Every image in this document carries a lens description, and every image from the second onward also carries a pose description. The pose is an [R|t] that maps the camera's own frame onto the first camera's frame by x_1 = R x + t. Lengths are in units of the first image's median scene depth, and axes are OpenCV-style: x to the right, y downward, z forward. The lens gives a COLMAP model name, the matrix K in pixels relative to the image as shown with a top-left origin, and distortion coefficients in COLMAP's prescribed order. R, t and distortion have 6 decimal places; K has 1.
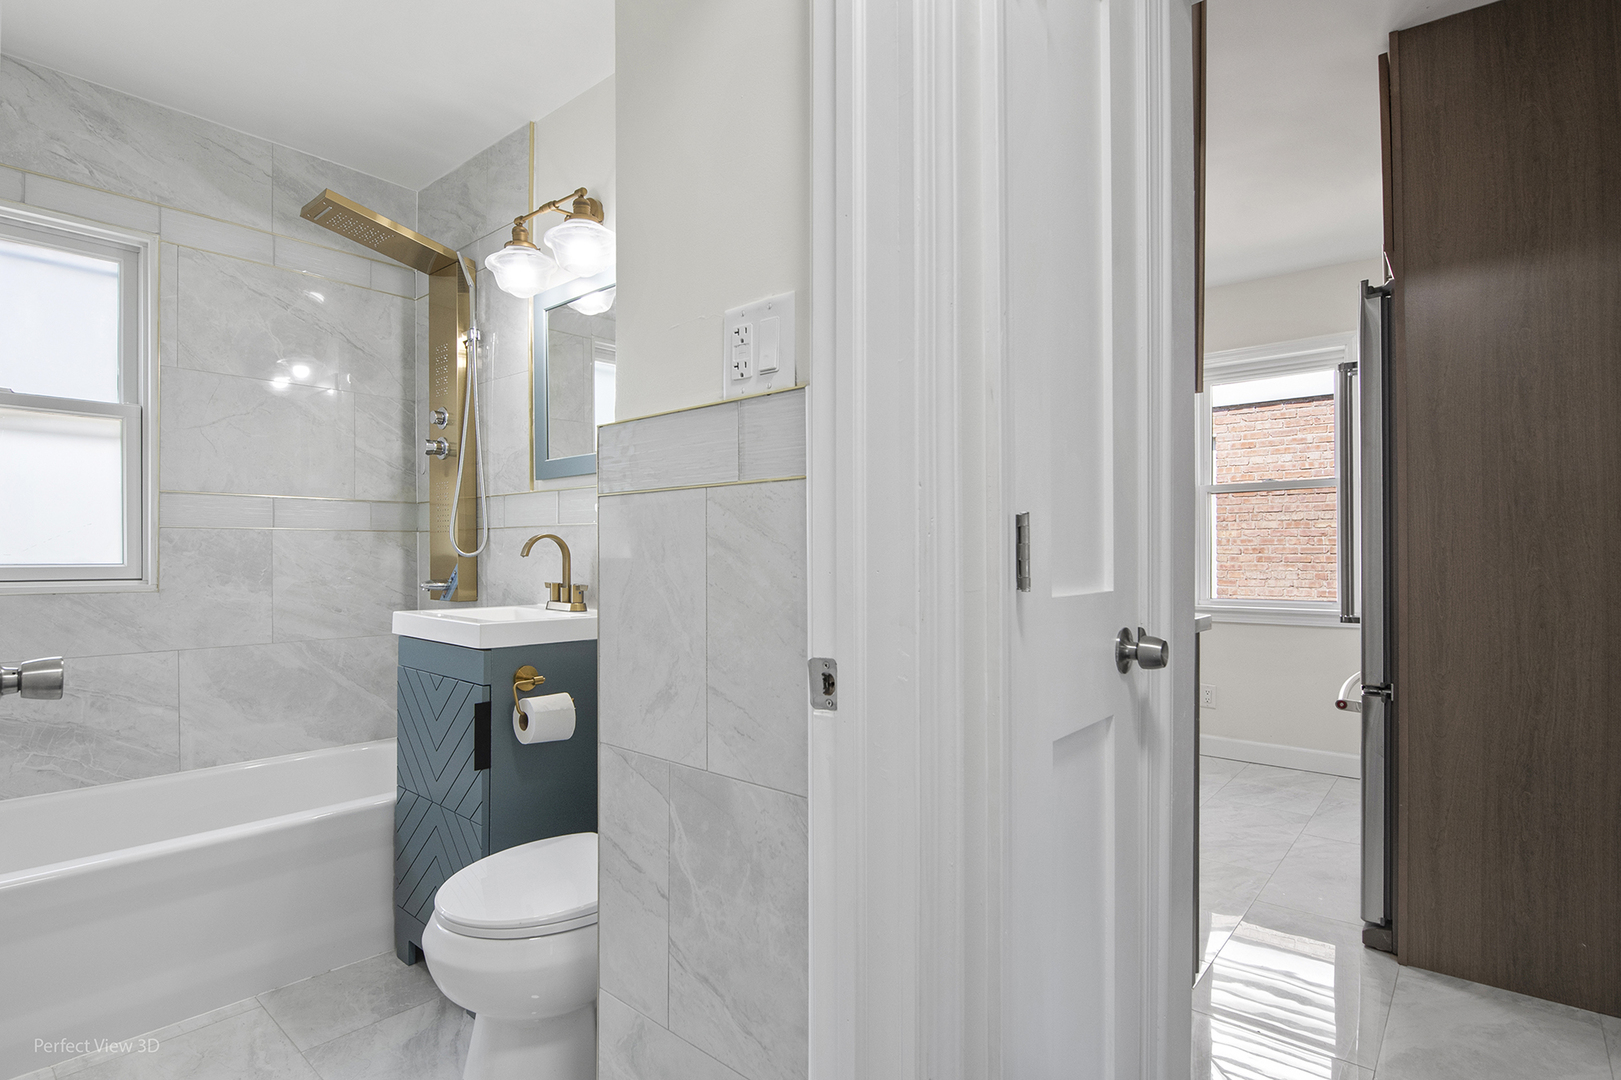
lens RADIAL K [[802.3, 0, 802.4], [0, 802.3, 556.2], [0, 0, 1]] dist [-0.022208, -0.001197]
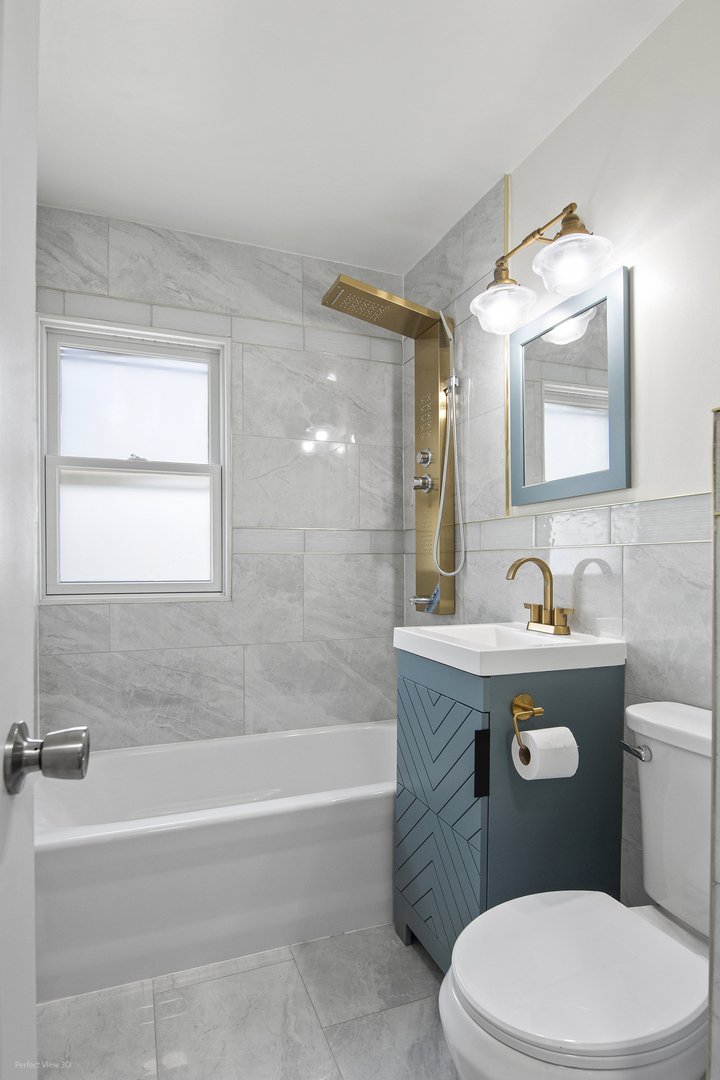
lens RADIAL K [[577.7, 0, 362.0], [0, 577.7, 561.1], [0, 0, 1]] dist [-0.054987, 0.000143]
pose [[0.882356, -0.003651, -0.470569, -0.154983], [0.000375, 0.999975, -0.007055, -0.017103], [0.470583, 0.006049, 0.882335, 0.236684]]
